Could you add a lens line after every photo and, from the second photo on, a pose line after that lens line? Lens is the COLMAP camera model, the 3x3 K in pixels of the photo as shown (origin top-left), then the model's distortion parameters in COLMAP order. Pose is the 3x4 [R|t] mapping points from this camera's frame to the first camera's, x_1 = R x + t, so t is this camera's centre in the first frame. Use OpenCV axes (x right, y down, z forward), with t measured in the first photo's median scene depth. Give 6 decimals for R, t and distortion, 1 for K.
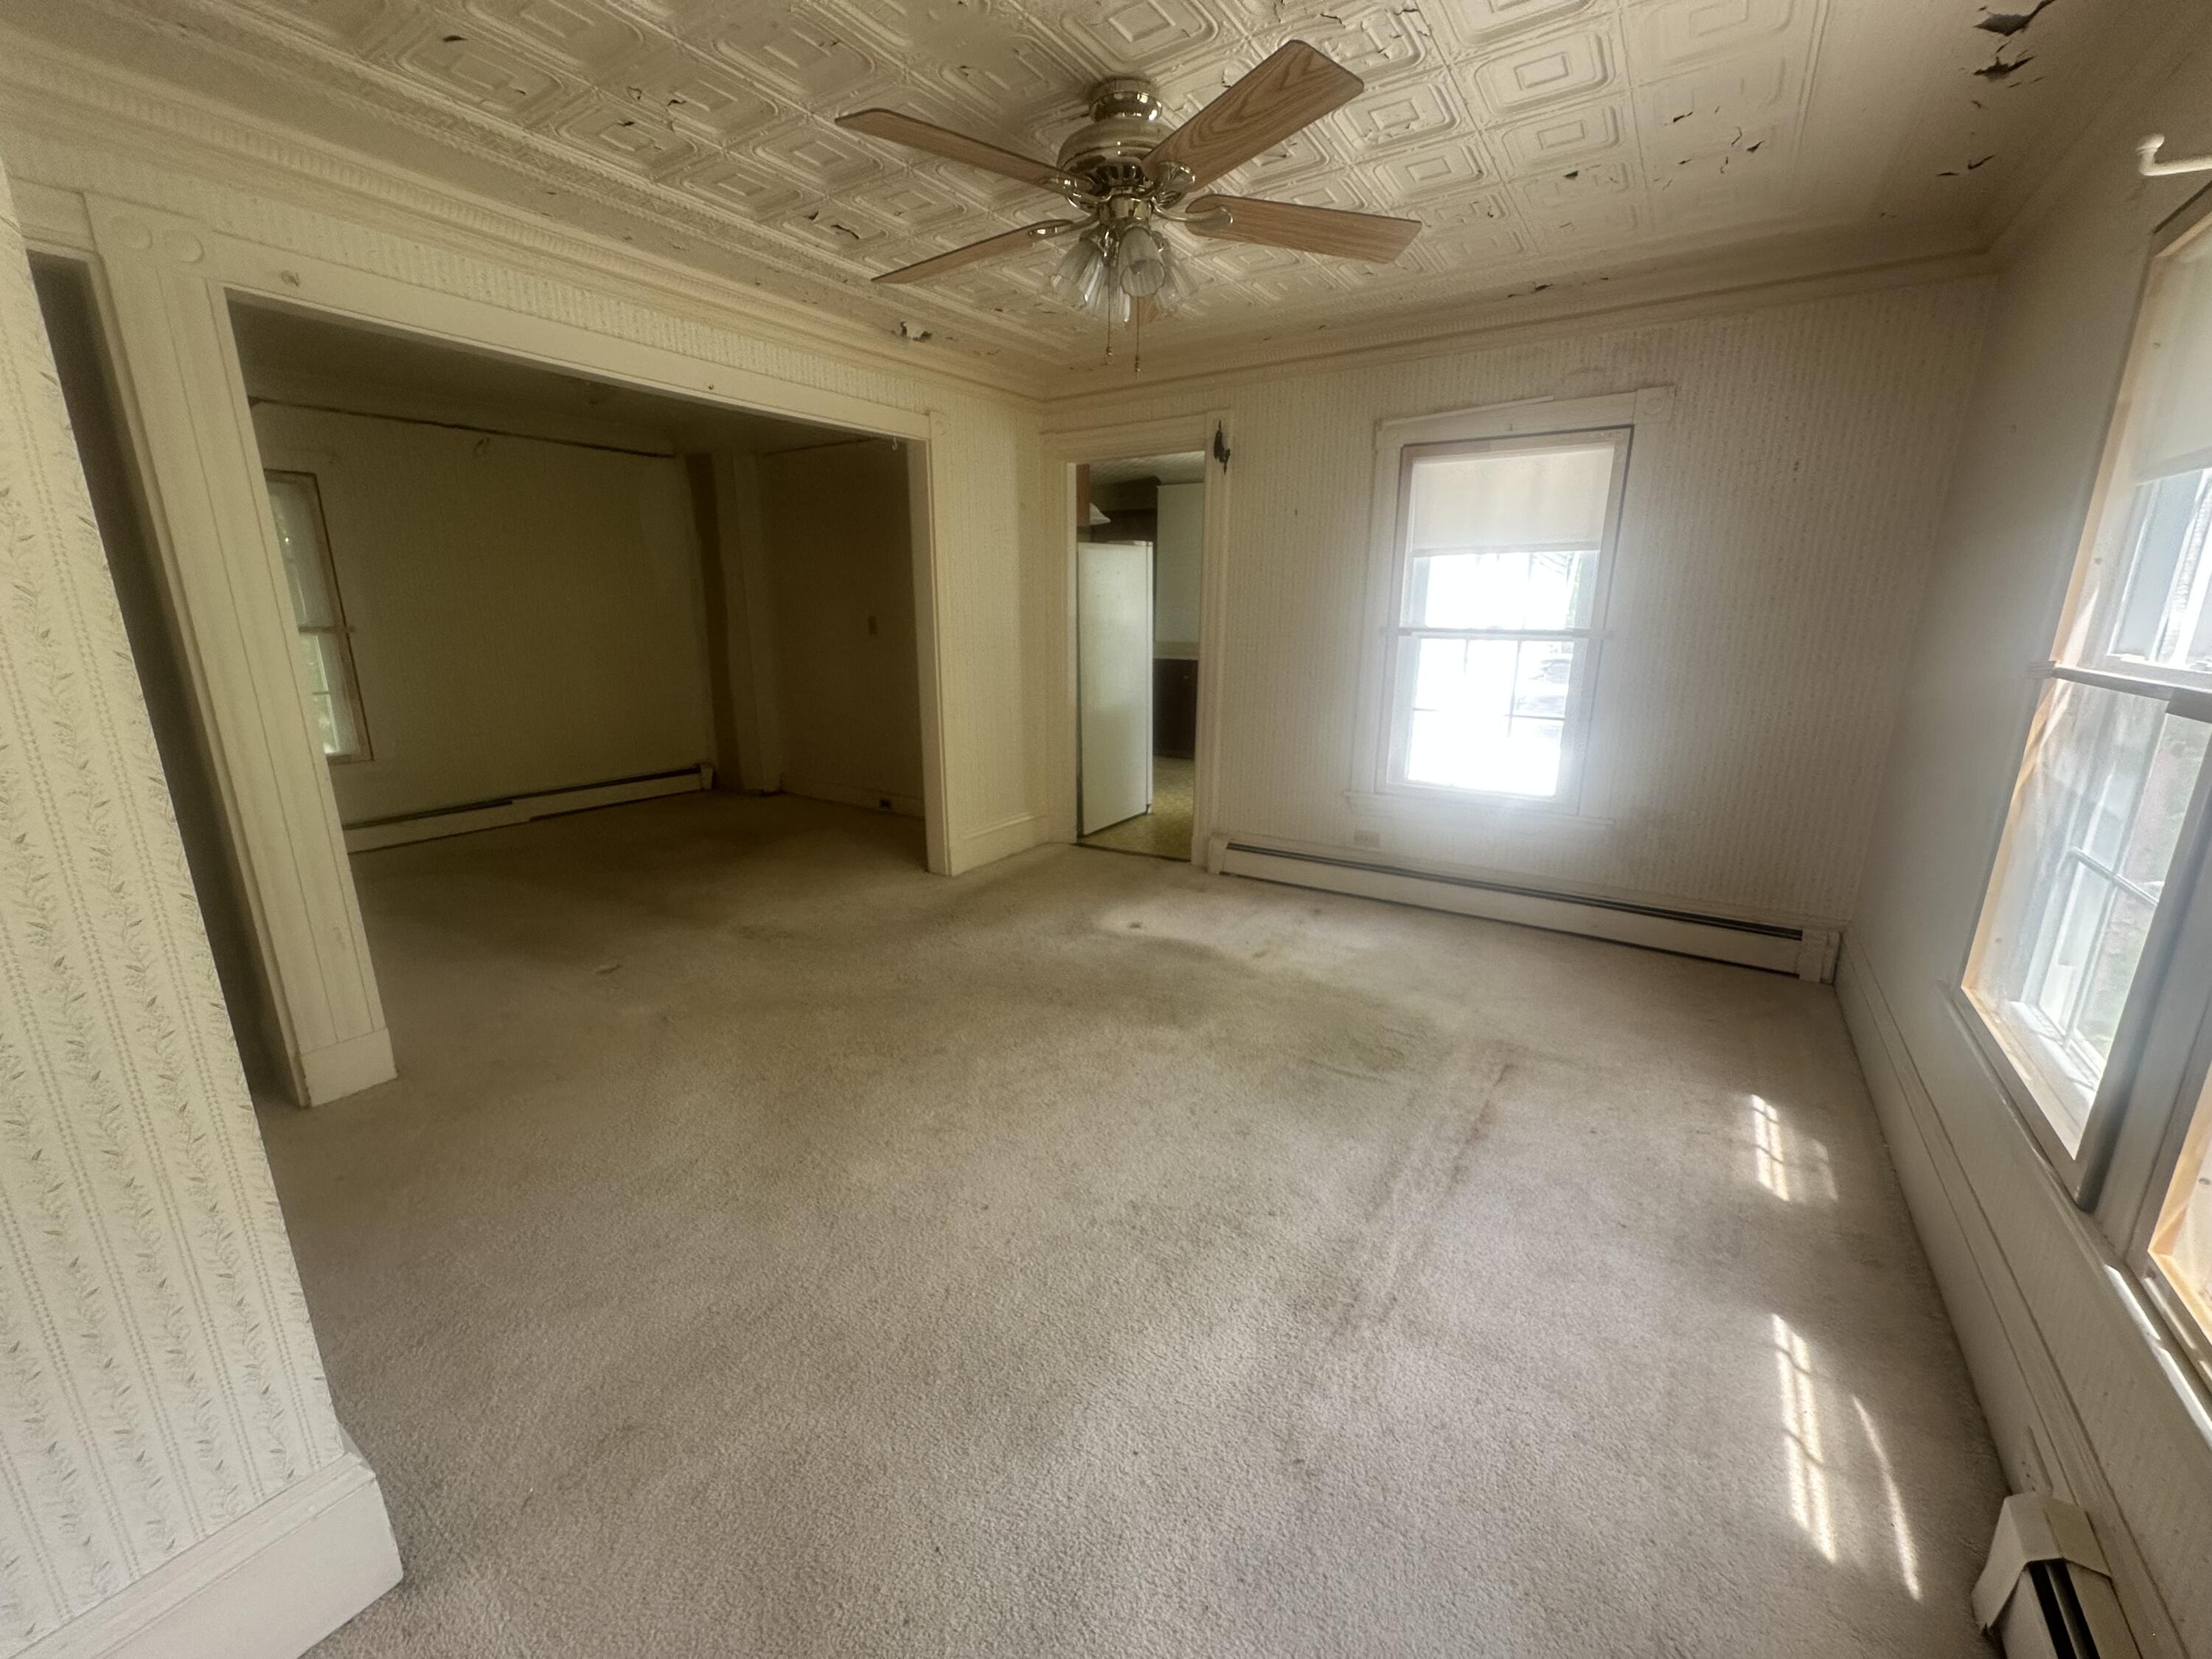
lens RADIAL K [[879.5, 0, 1105.6], [0, 879.5, 827.8], [0, 0, 1]] dist [-0.001394, -0.000091]
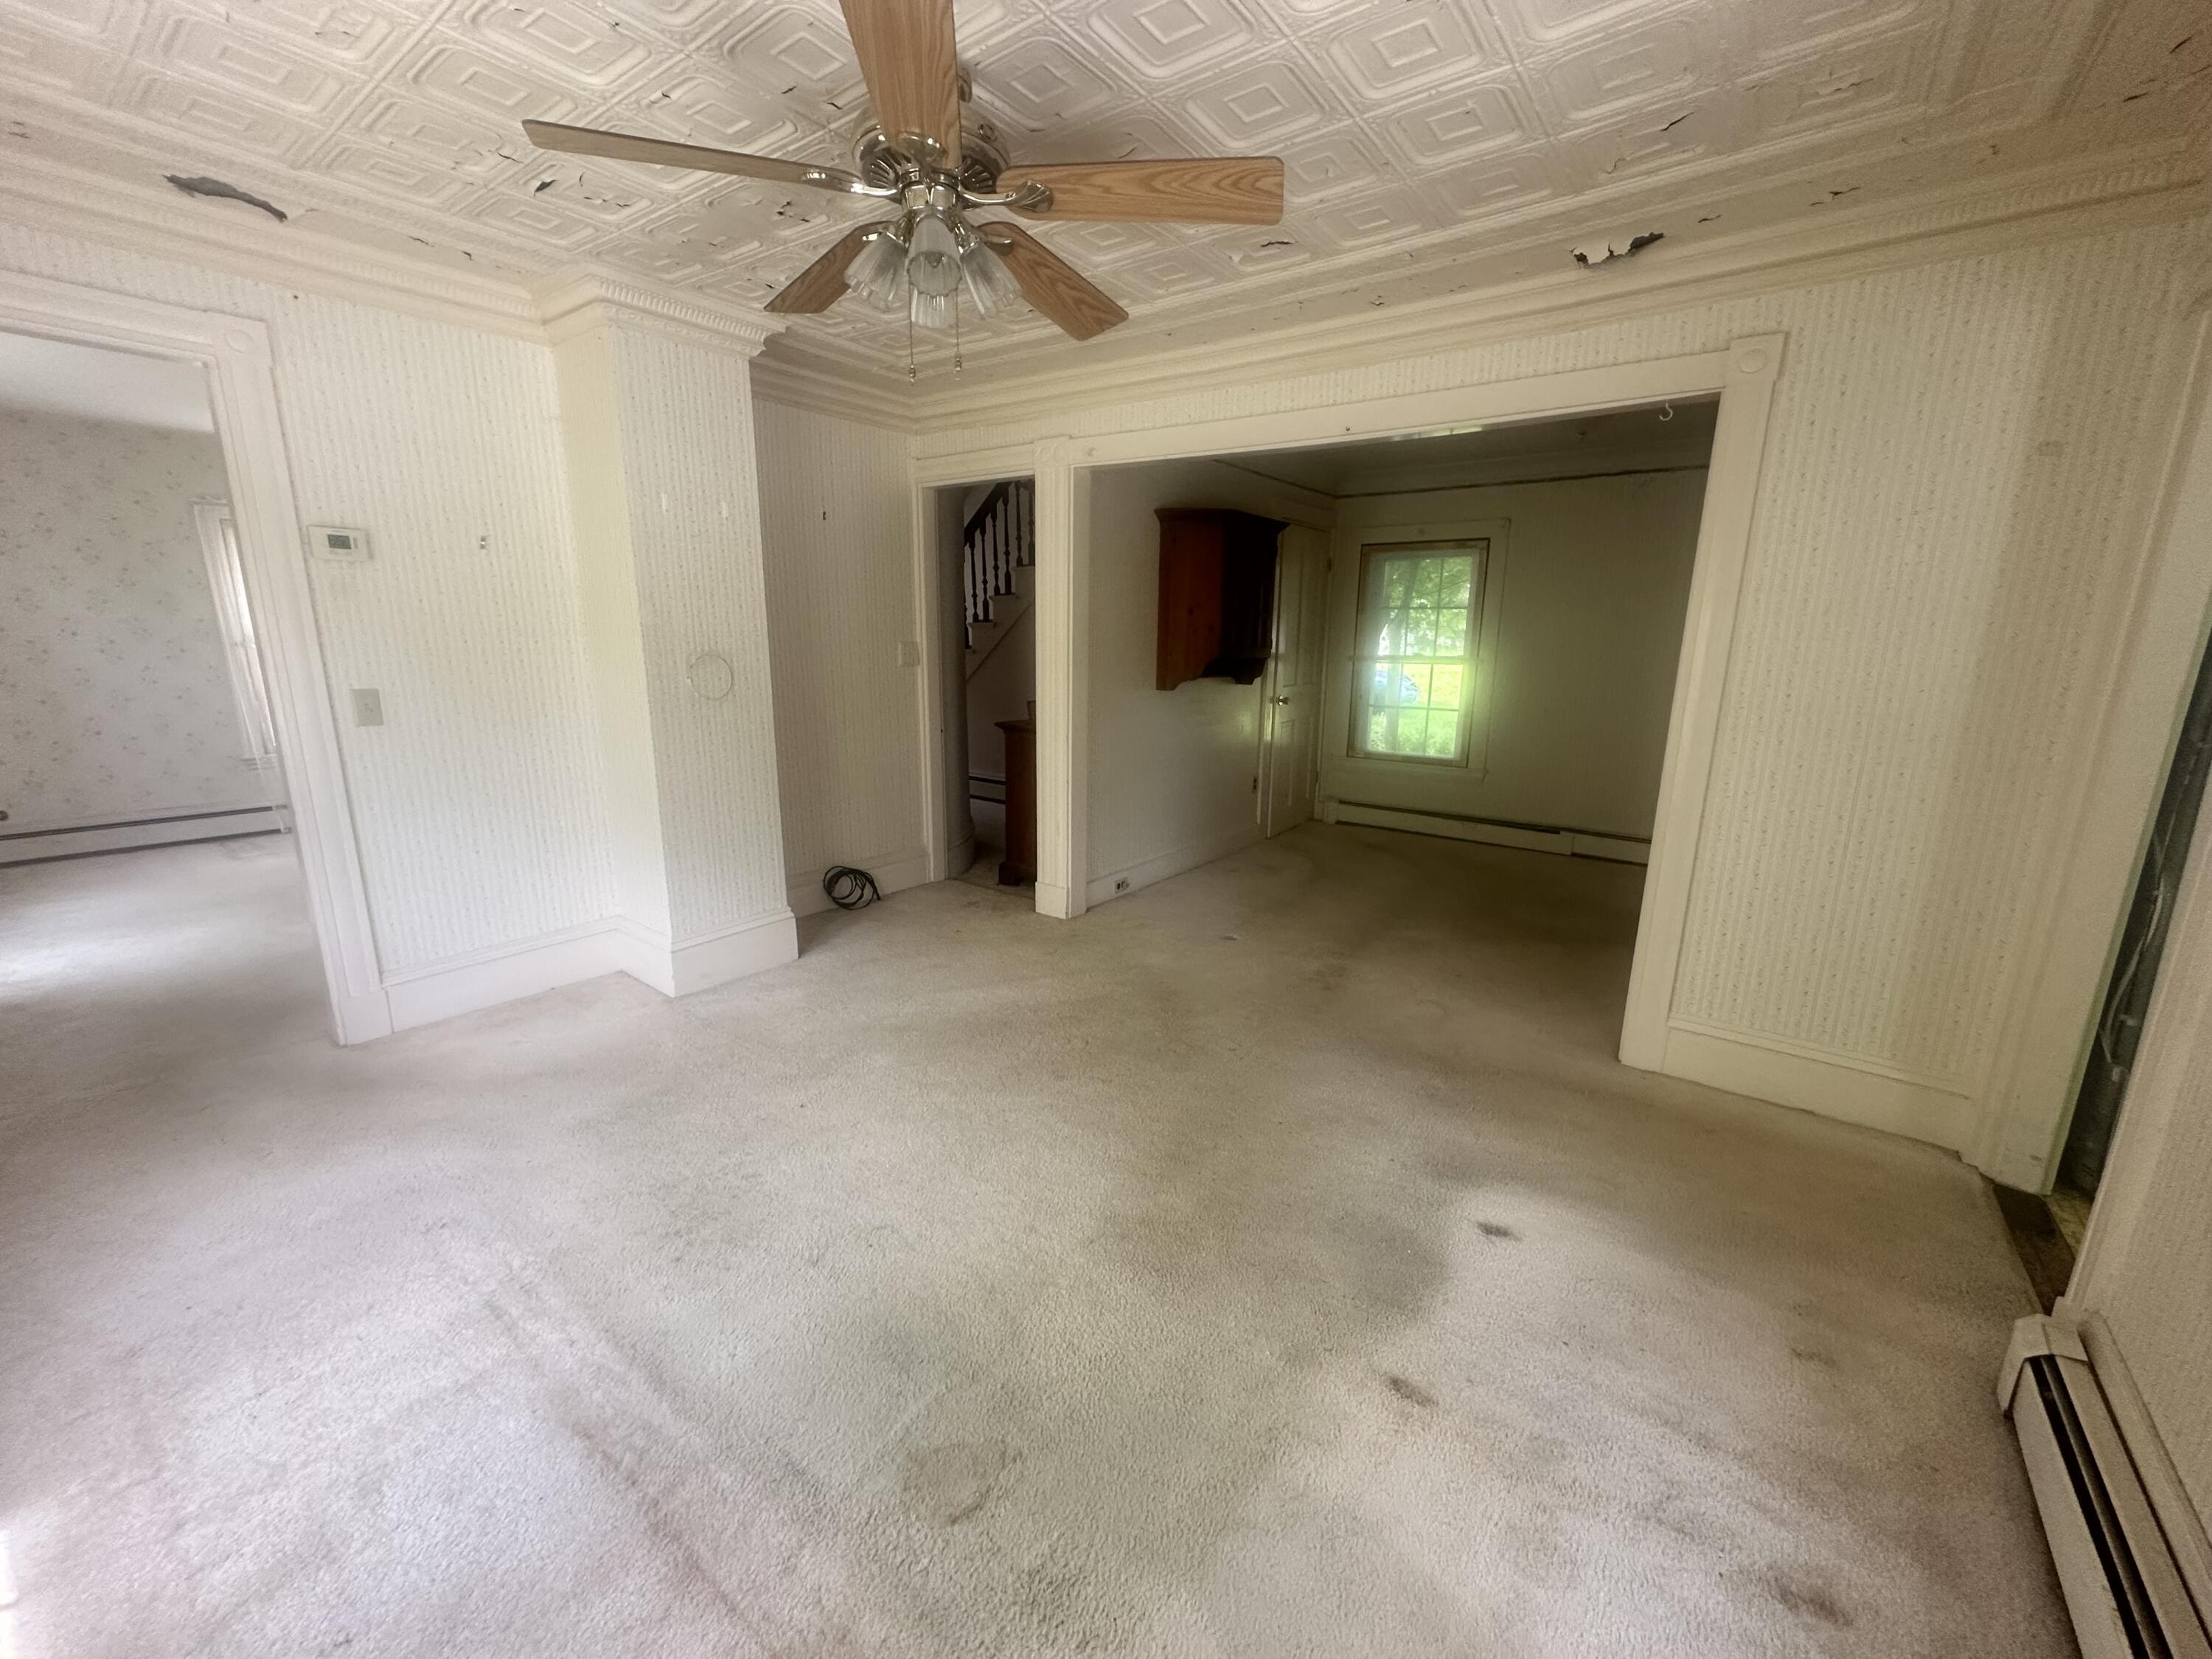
lens RADIAL K [[879.5, 0, 1108.5], [0, 879.5, 832.7], [0, 0, 1]] dist [-0.001394, -0.000091]
pose [[-0.060861, 0.219617, -0.973686, 0.554722], [-0.257892, 0.938912, 0.227893, -0.193859], [0.964255, 0.264976, -0.000506, 0.734870]]
